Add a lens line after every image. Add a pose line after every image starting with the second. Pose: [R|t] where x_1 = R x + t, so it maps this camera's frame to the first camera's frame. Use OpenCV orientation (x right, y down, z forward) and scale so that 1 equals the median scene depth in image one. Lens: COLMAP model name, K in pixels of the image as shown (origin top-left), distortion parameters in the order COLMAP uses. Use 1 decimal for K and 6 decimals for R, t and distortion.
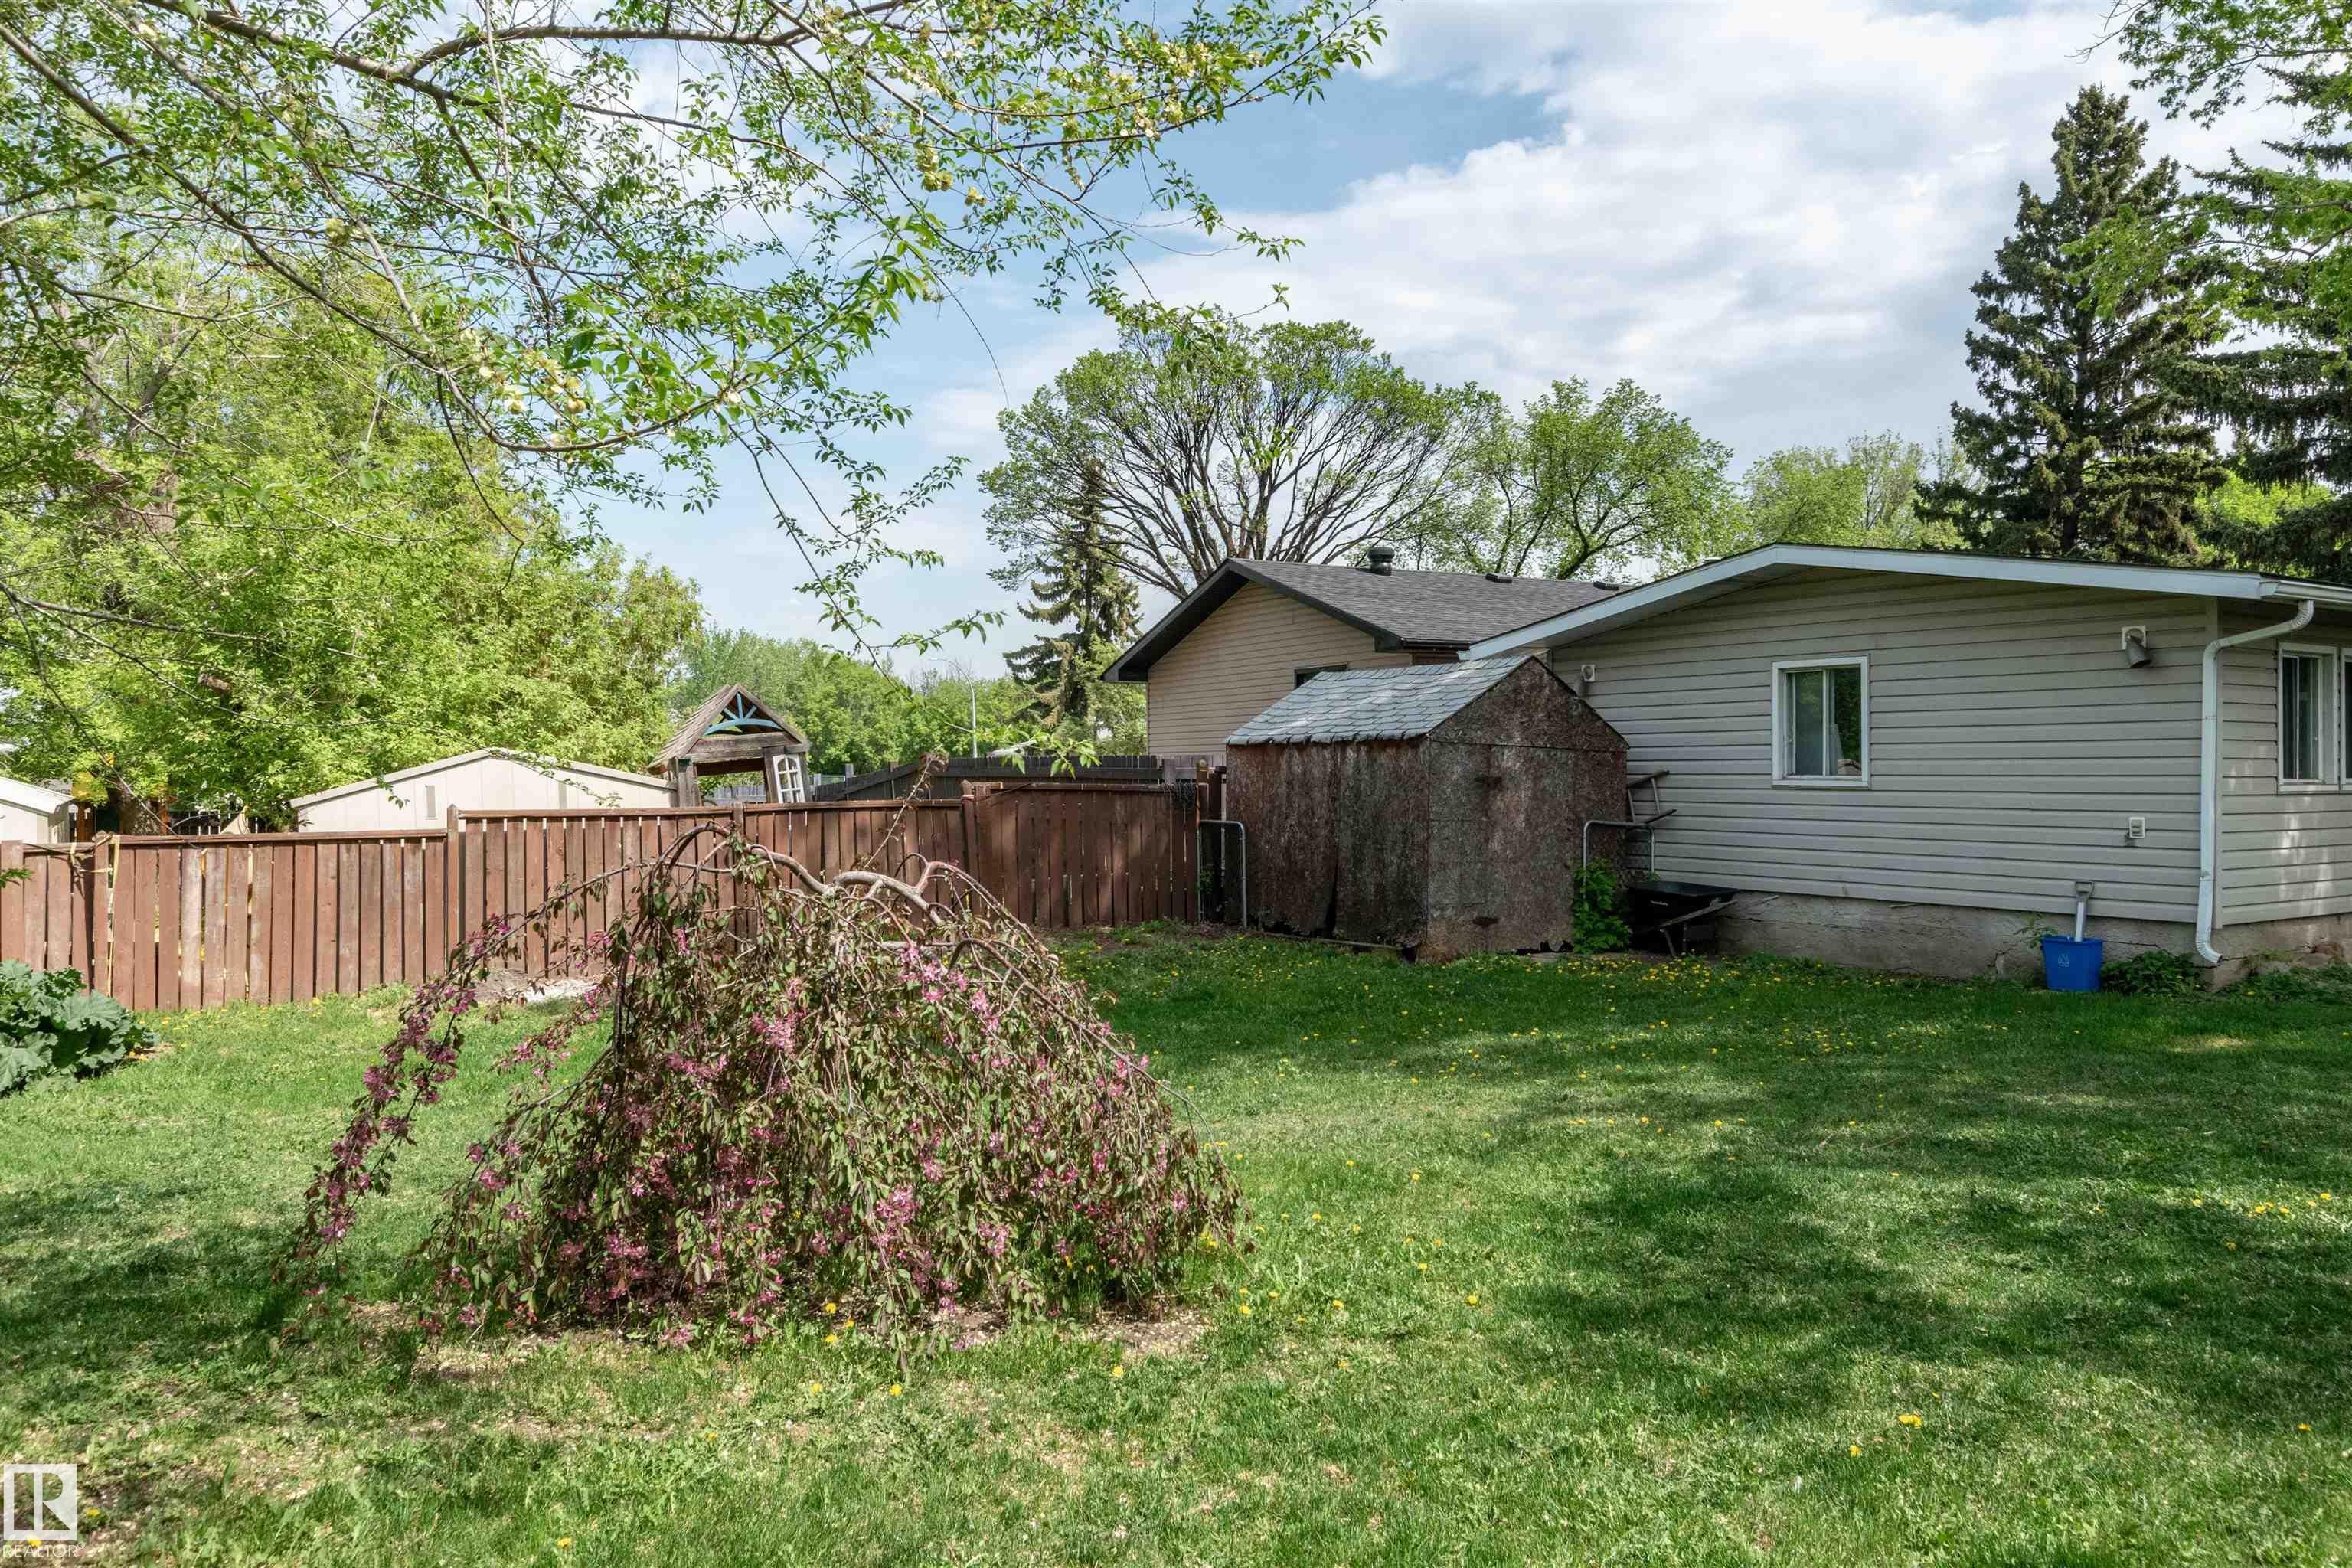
lens RADIAL K [[1648.8, 0, 1182.8], [0, 1648.8, 753.1], [0, 0, 1]] dist [0.000839, -0.002333]
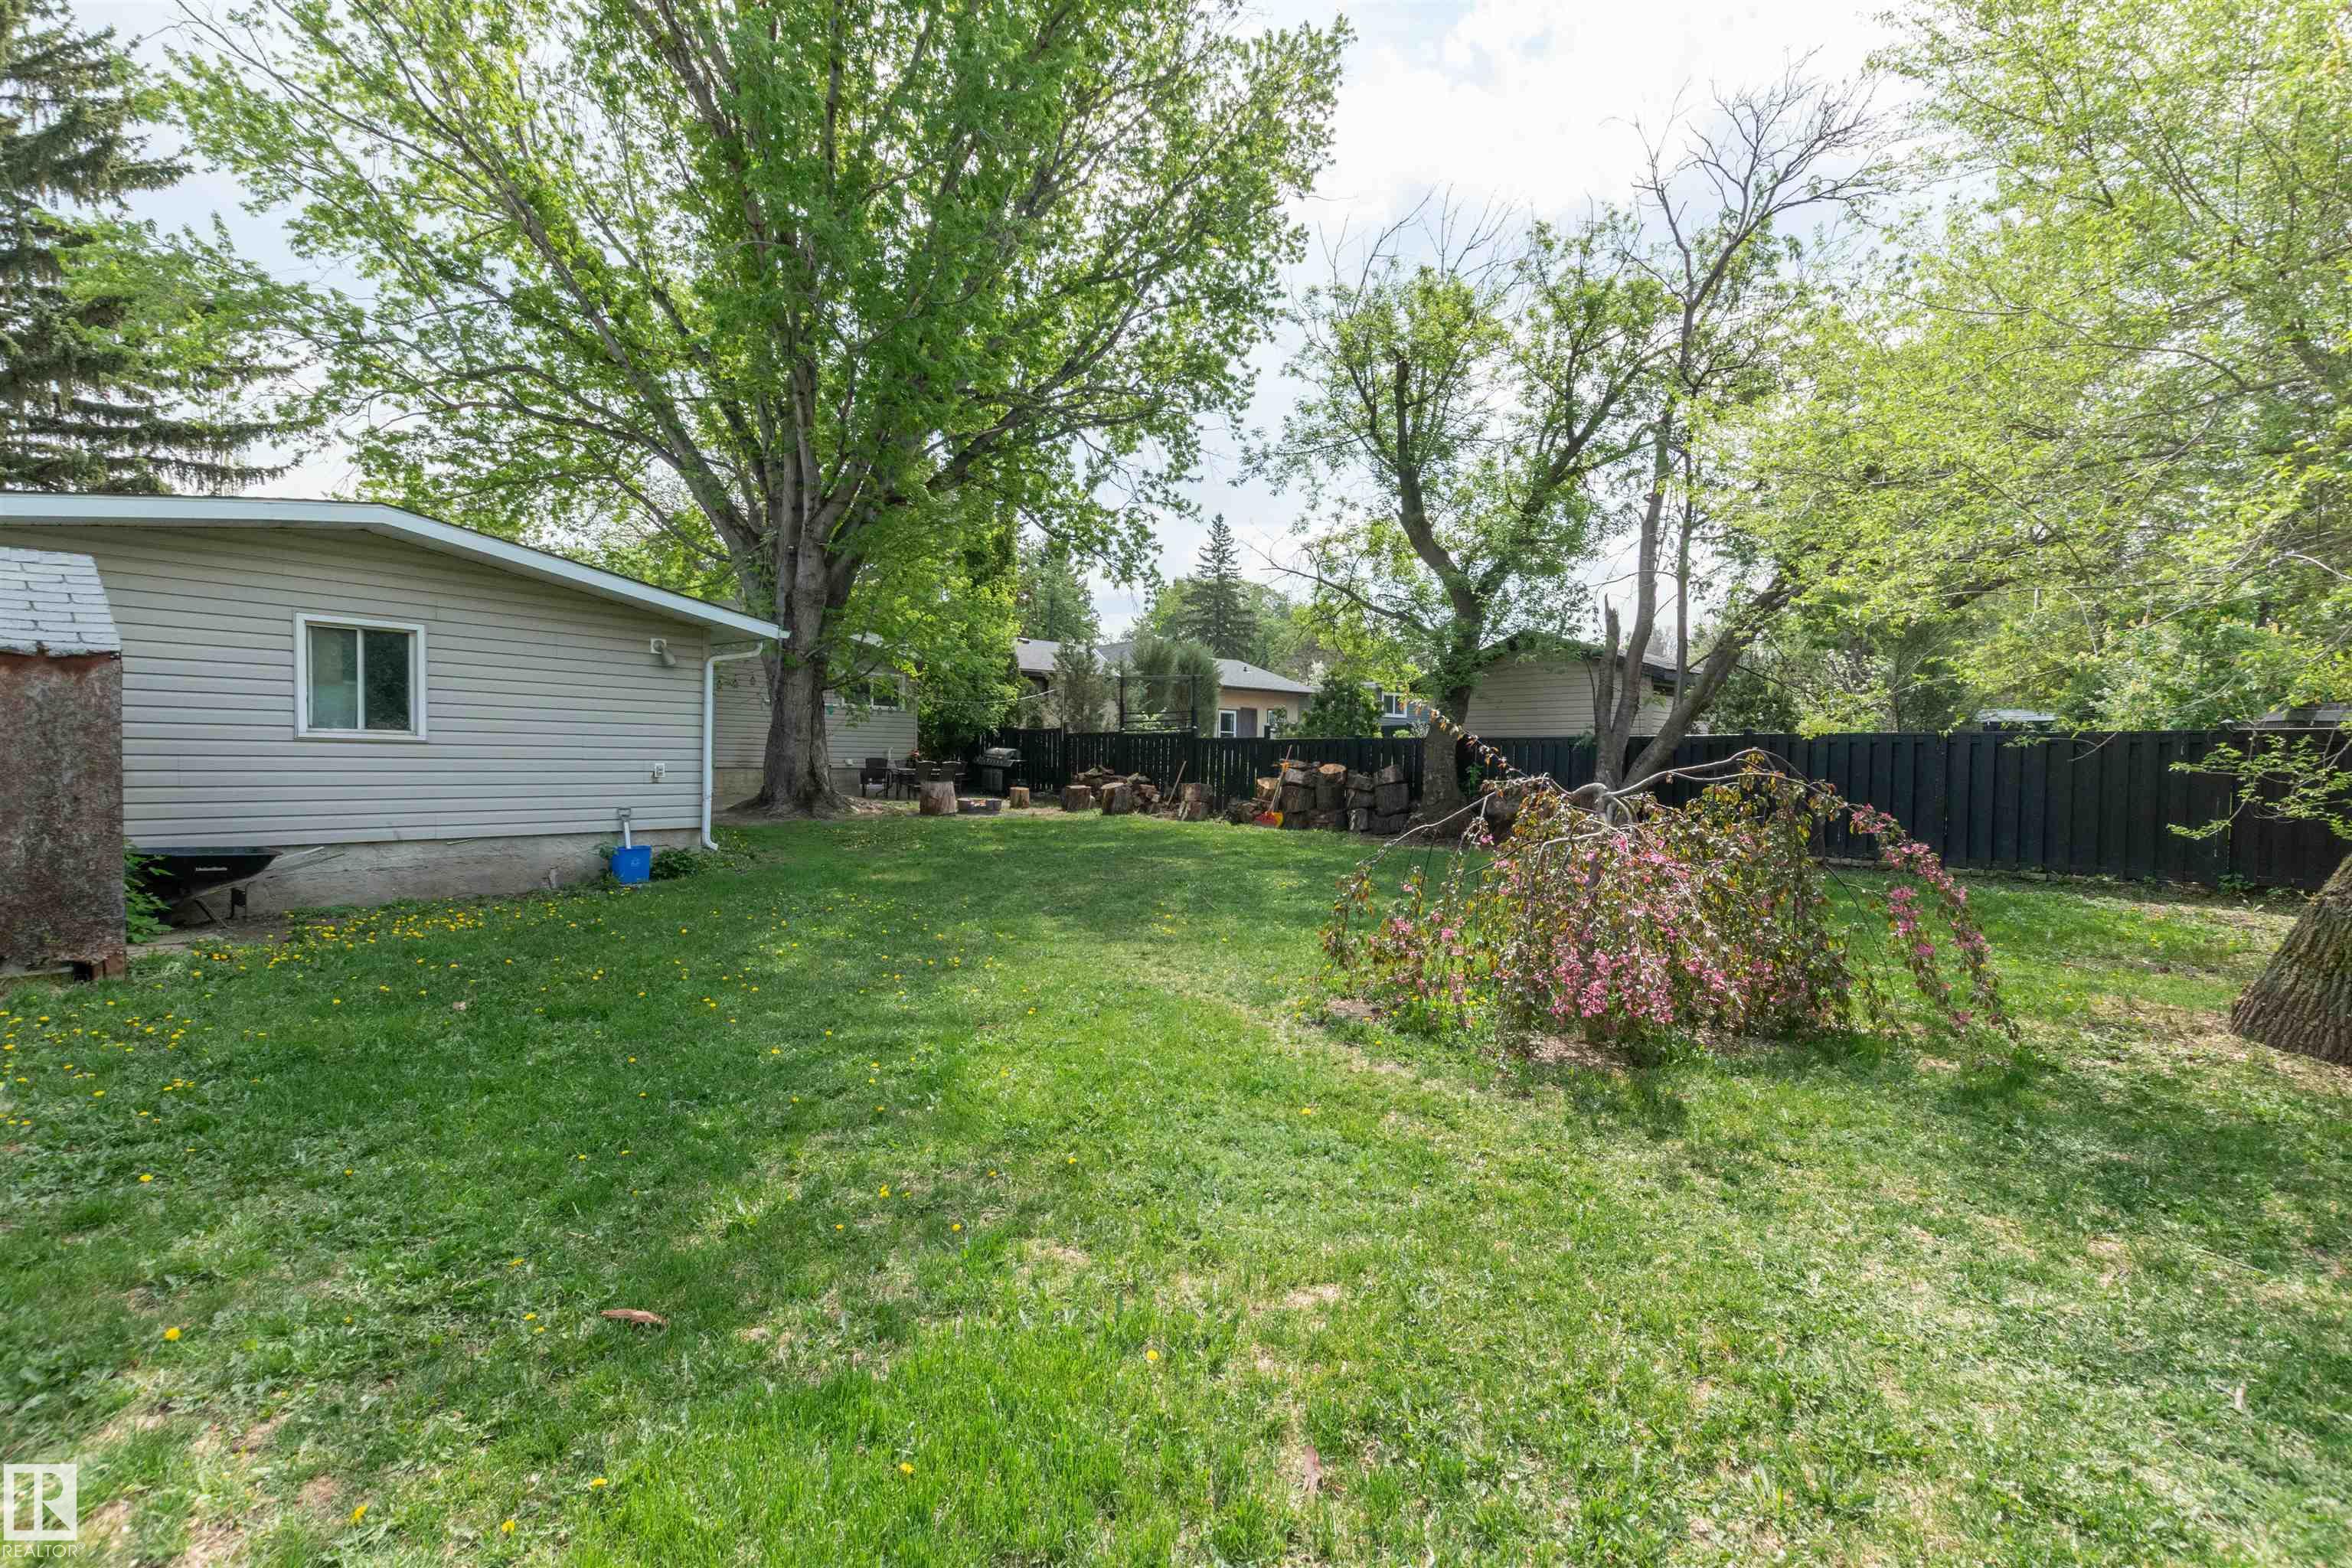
lens RADIAL K [[1042.4, 0, 1176.0], [0, 1042.4, 784.0], [0, 0, 1]] dist [0.009186, 0.000262]
pose [[-0.319614, -0.015945, 0.947414, -0.424337], [-0.014274, 0.999826, 0.012012, 0.033729], [-0.947440, -0.009684, -0.319786, 0.729135]]
